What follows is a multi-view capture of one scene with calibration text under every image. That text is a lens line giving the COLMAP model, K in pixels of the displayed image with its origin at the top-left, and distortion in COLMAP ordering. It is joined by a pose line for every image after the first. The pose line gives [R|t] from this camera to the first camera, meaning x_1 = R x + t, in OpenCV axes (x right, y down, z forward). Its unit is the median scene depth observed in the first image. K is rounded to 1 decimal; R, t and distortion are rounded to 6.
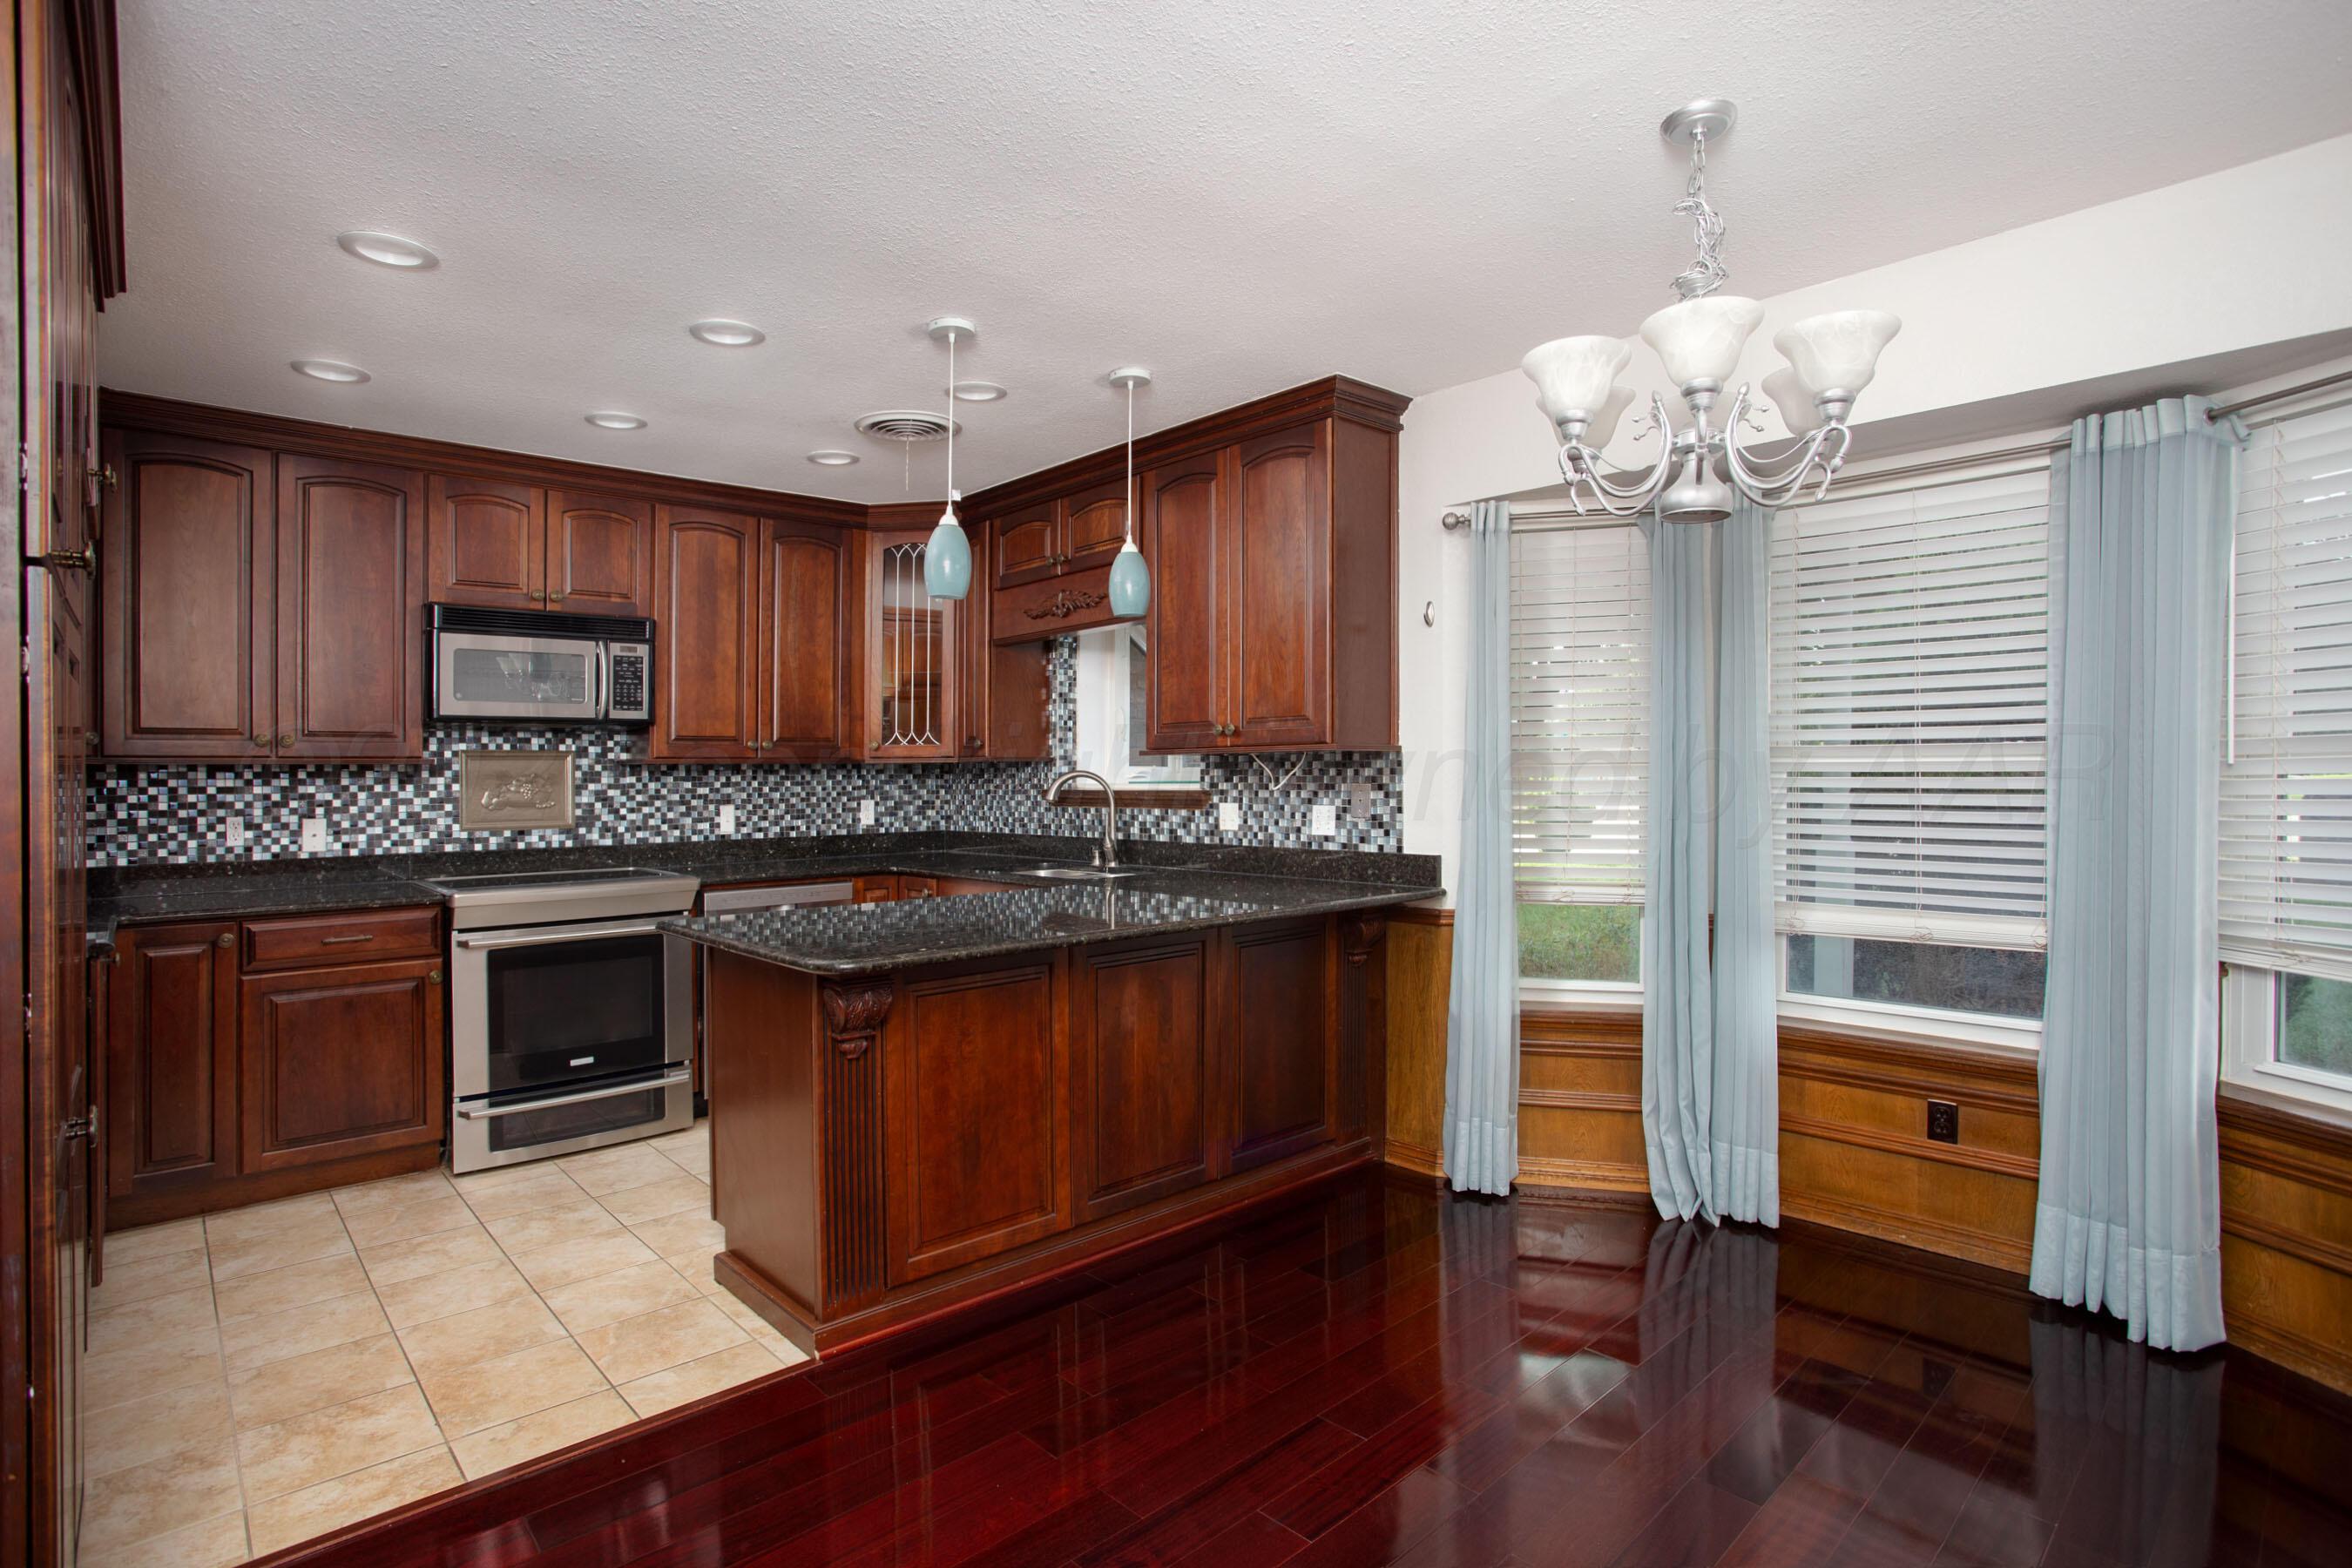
lens RADIAL K [[1192.0, 0, 1166.9], [0, 1192.0, 751.2], [0, 0, 1]] dist [-0.033078, 0.016482]
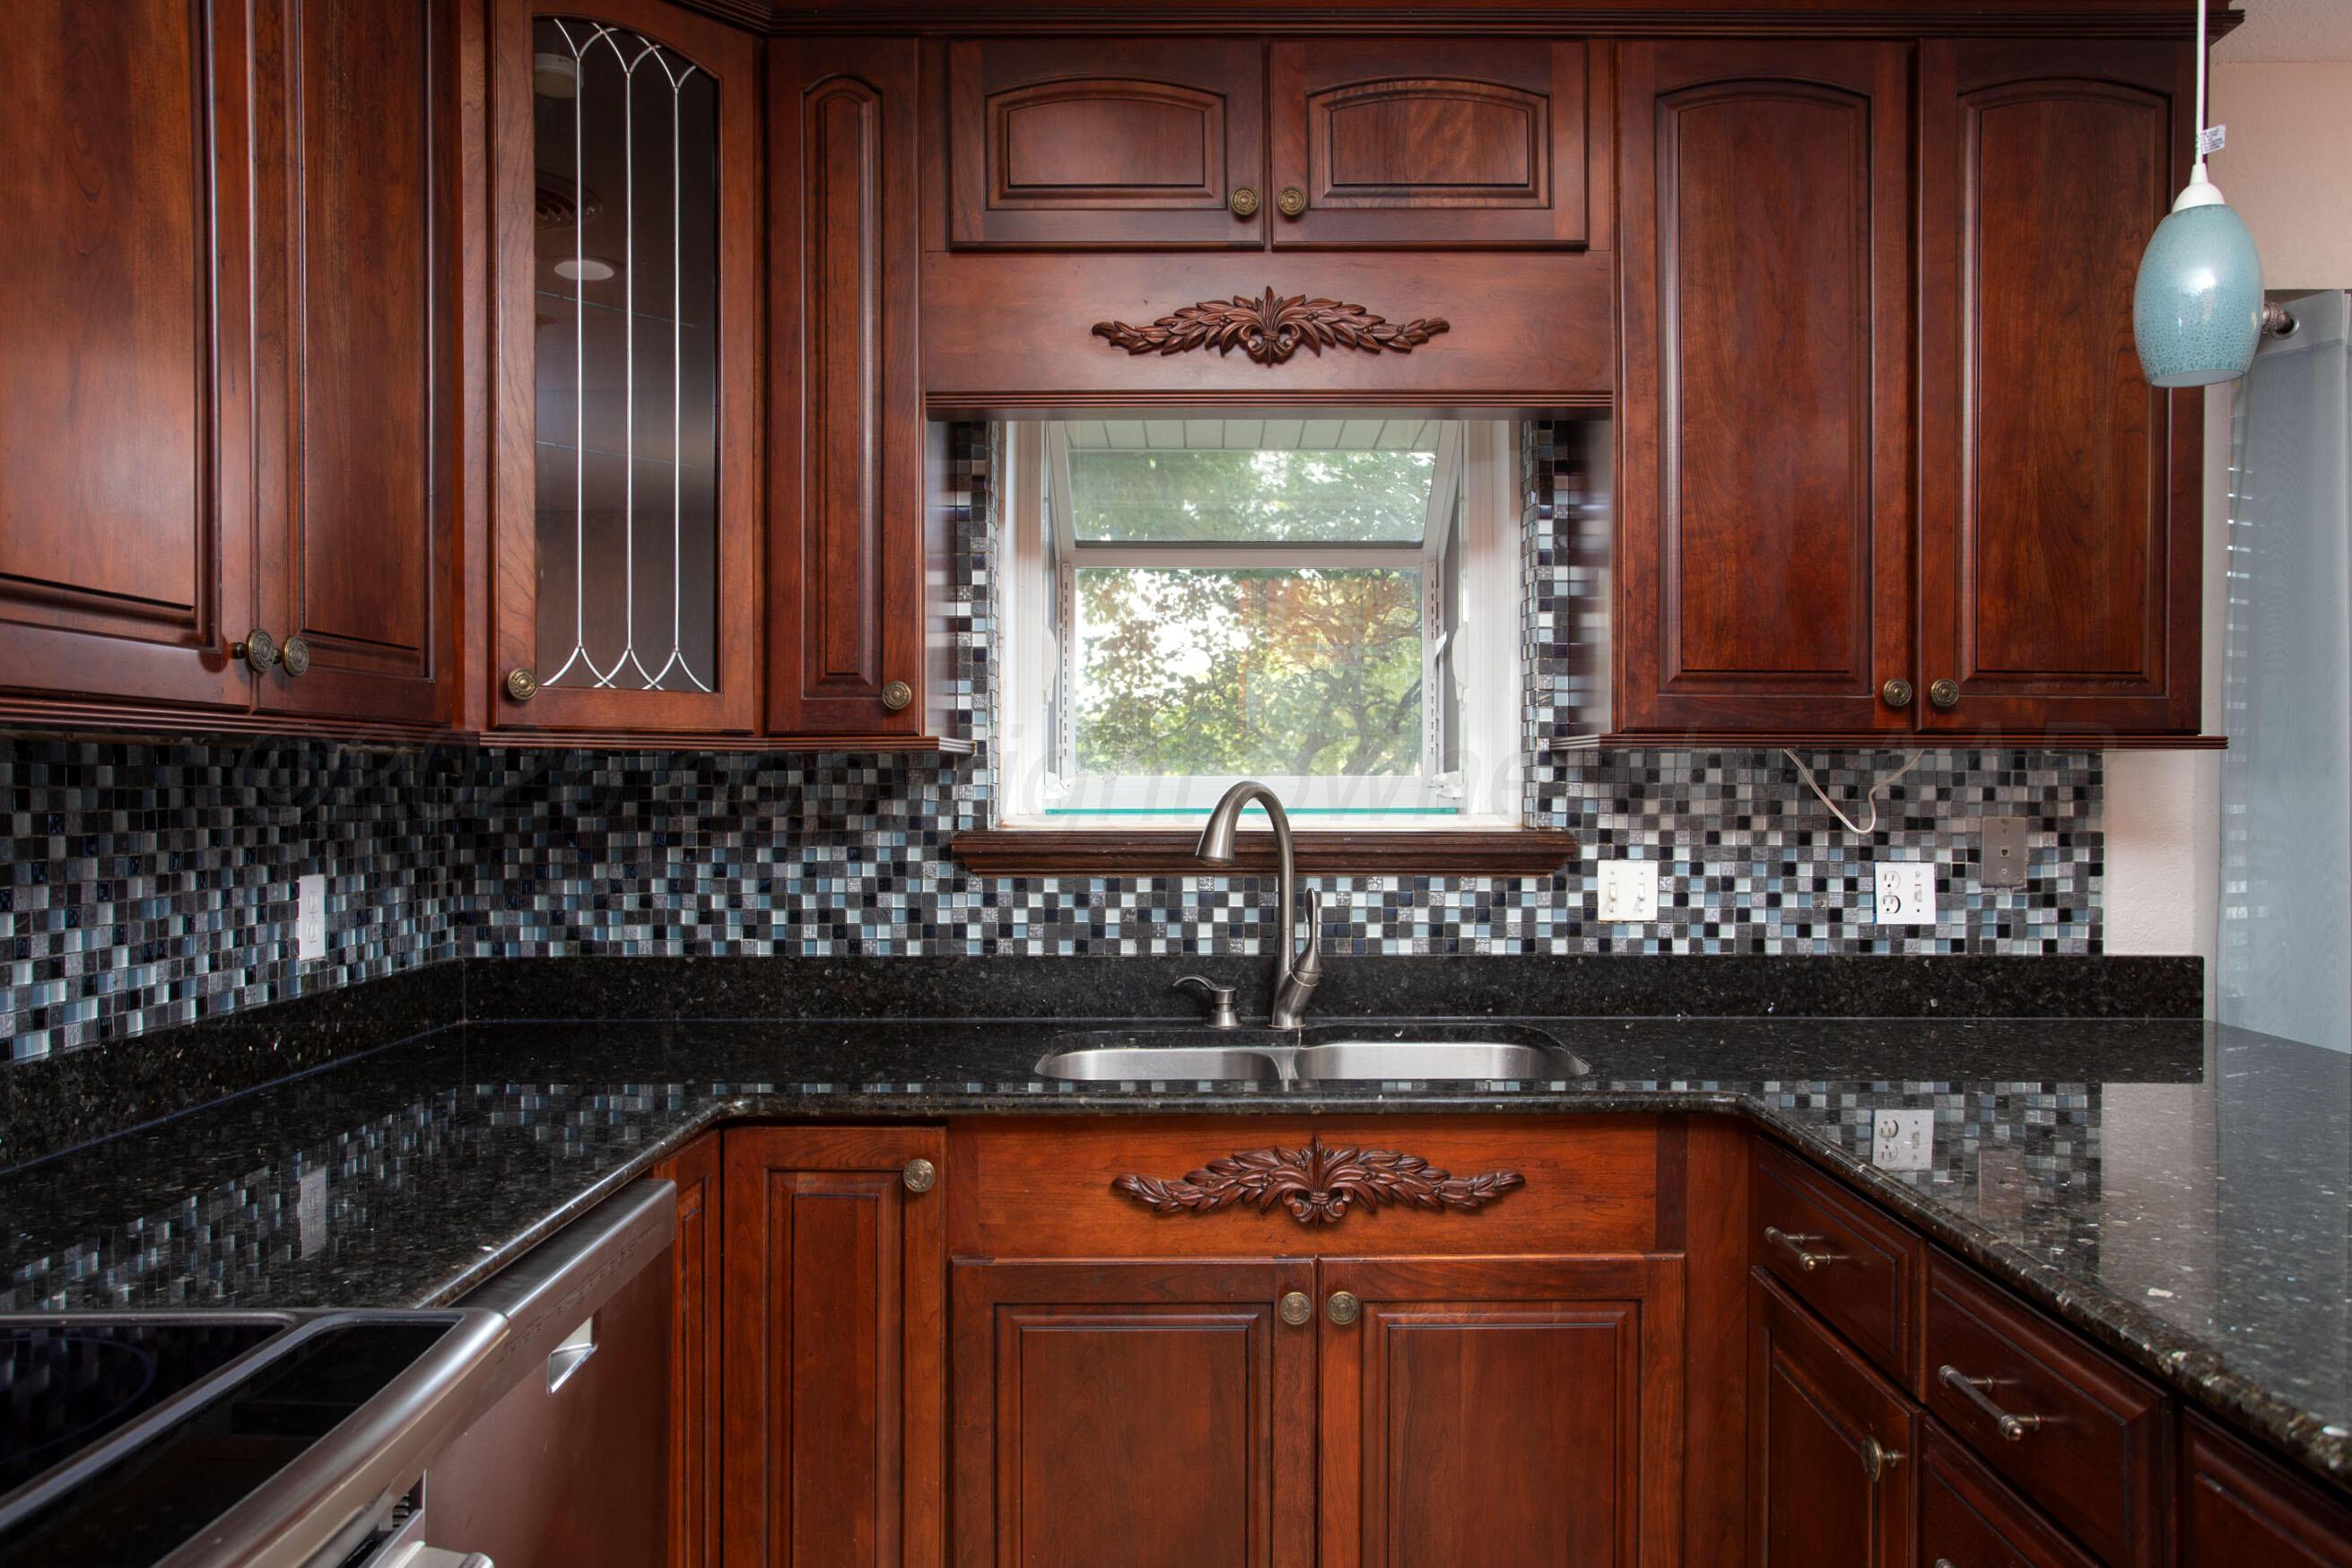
lens RADIAL K [[1652.7, 0, 1170.0], [0, 1652.7, 776.6], [0, 0, 1]] dist [0.031932, 0.002949]
pose [[0.654973, 0.012715, 0.755546, -0.575774], [-0.022638, 0.999740, 0.002800, 0.016070], [-0.755313, -0.018938, 0.655090, 0.798781]]
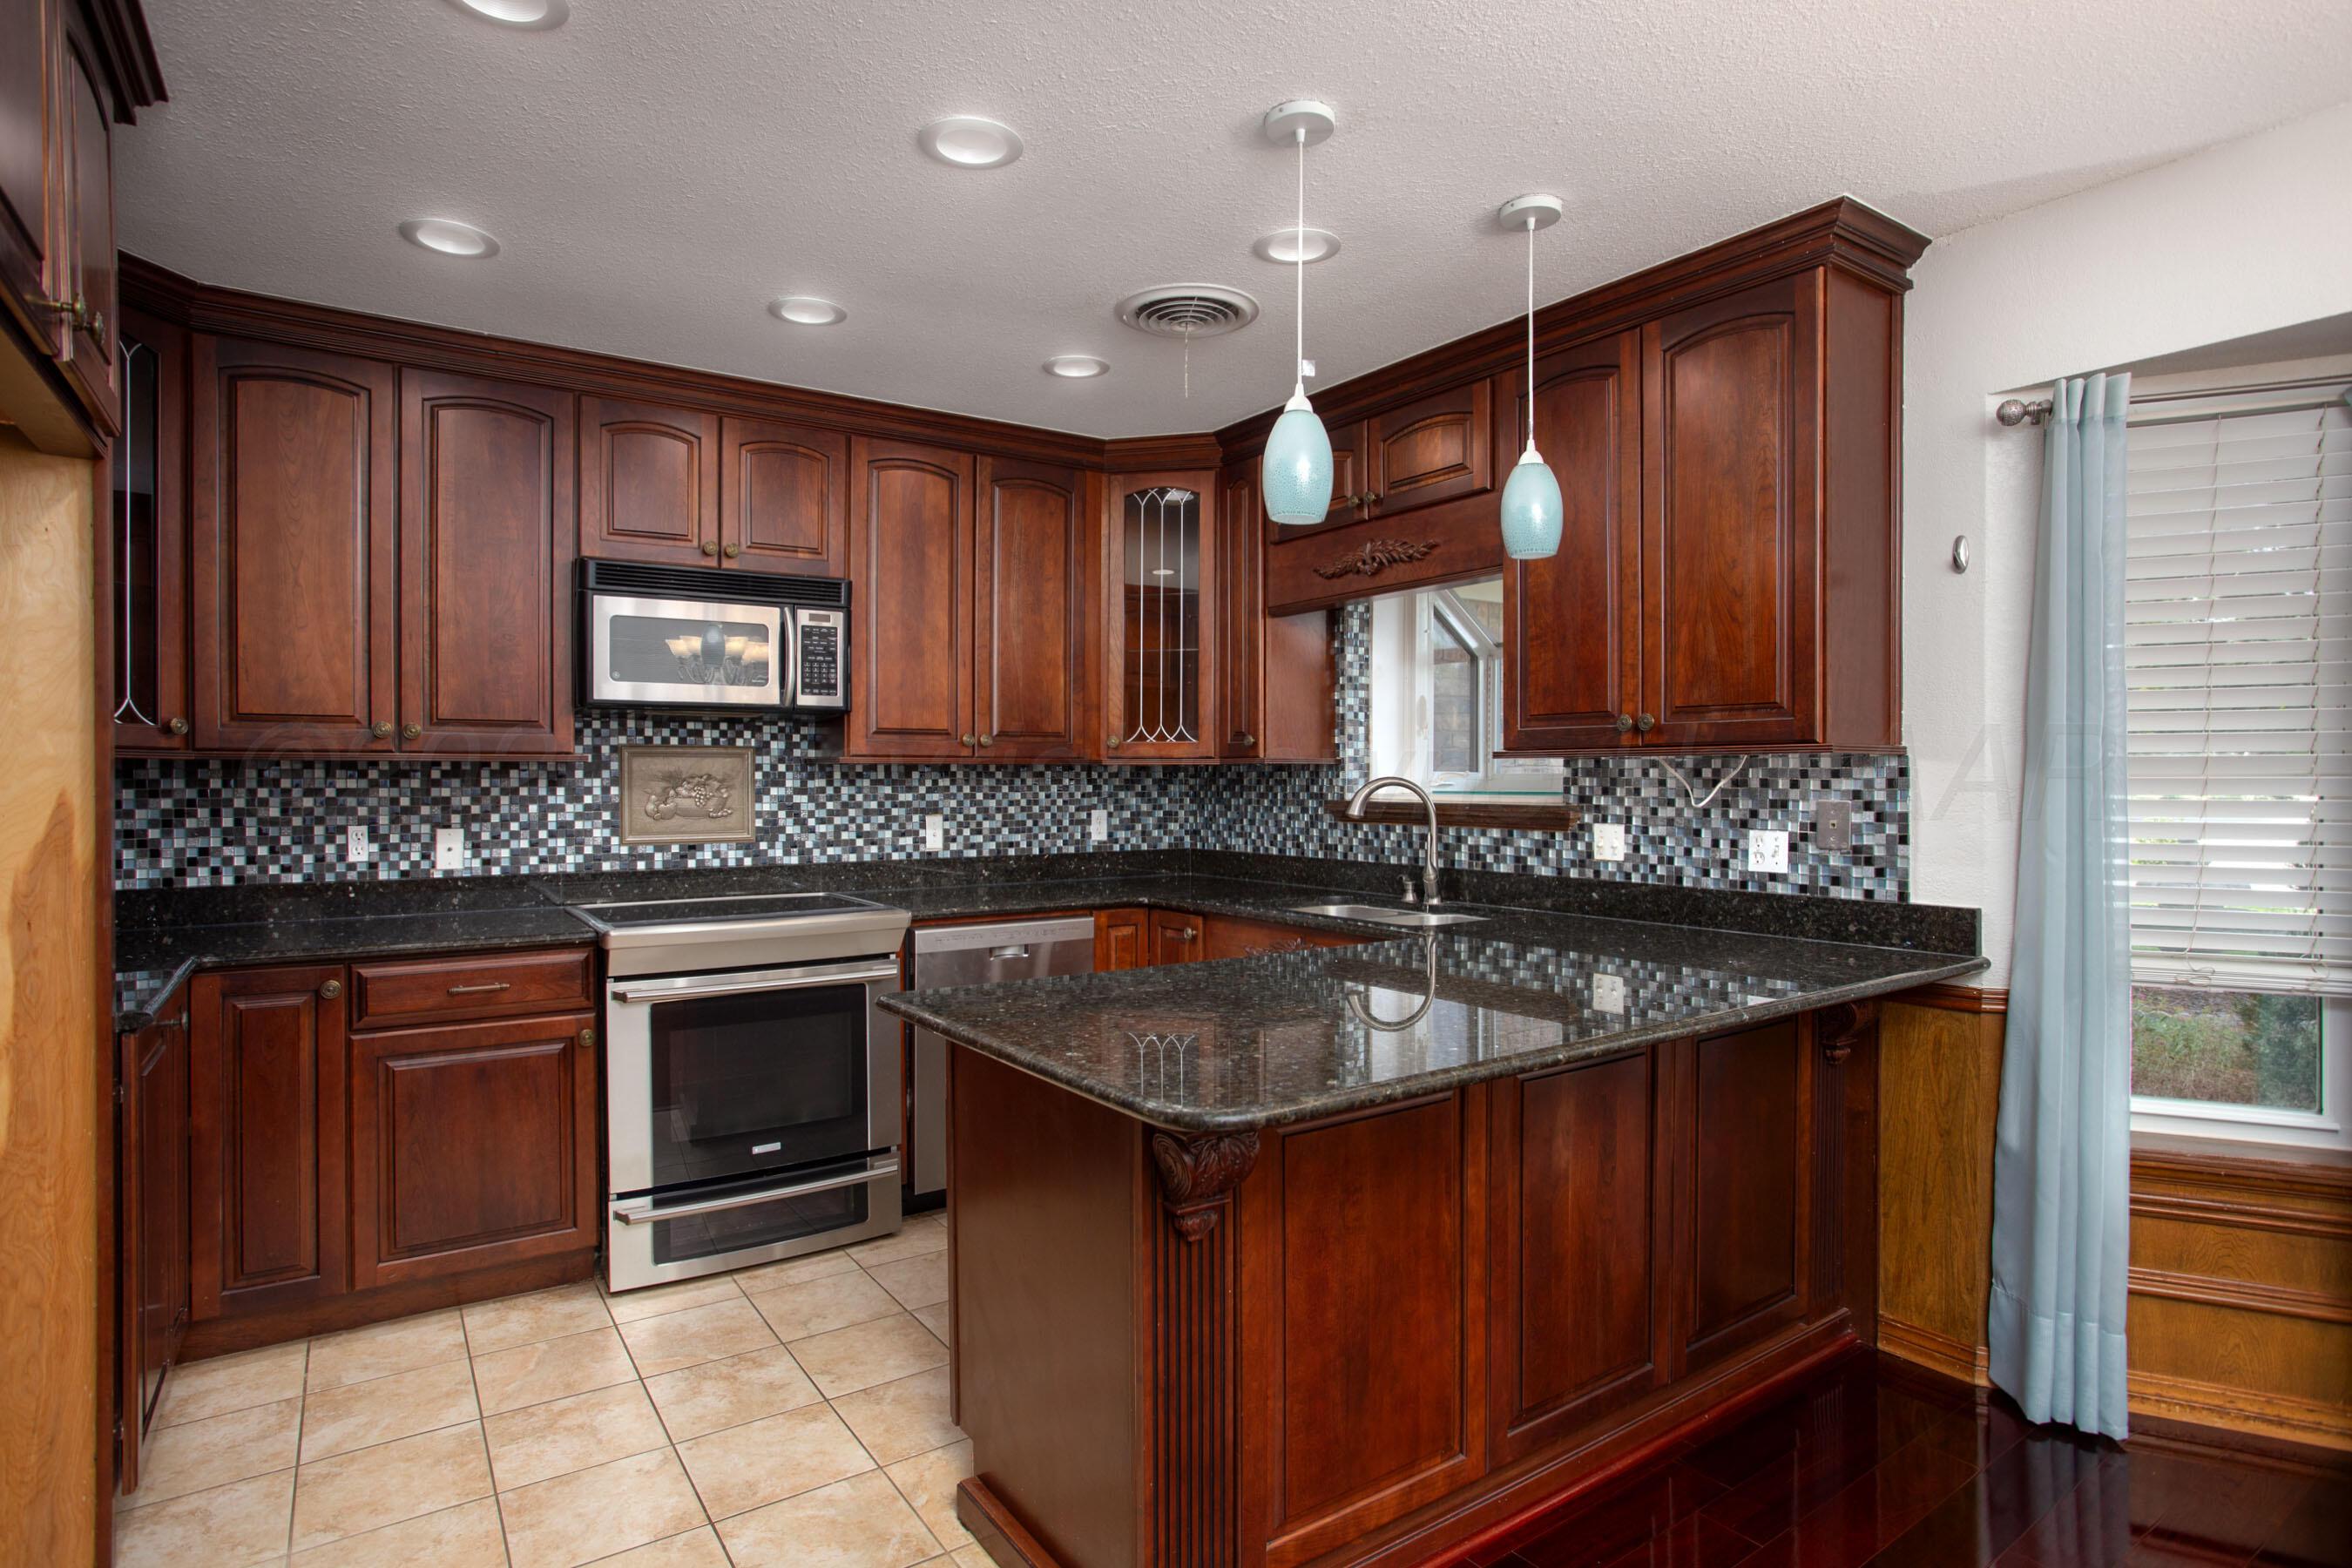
lens RADIAL K [[1253.1, 0, 1183.8], [0, 1253.1, 771.7], [0, 0, 1]] dist [-0.037383, 0.016383]
pose [[0.992326, 0.009027, -0.123319, -0.124432], [-0.006943, 0.999826, 0.017316, 0.000079], [0.123453, -0.016327, 0.992216, 0.227634]]
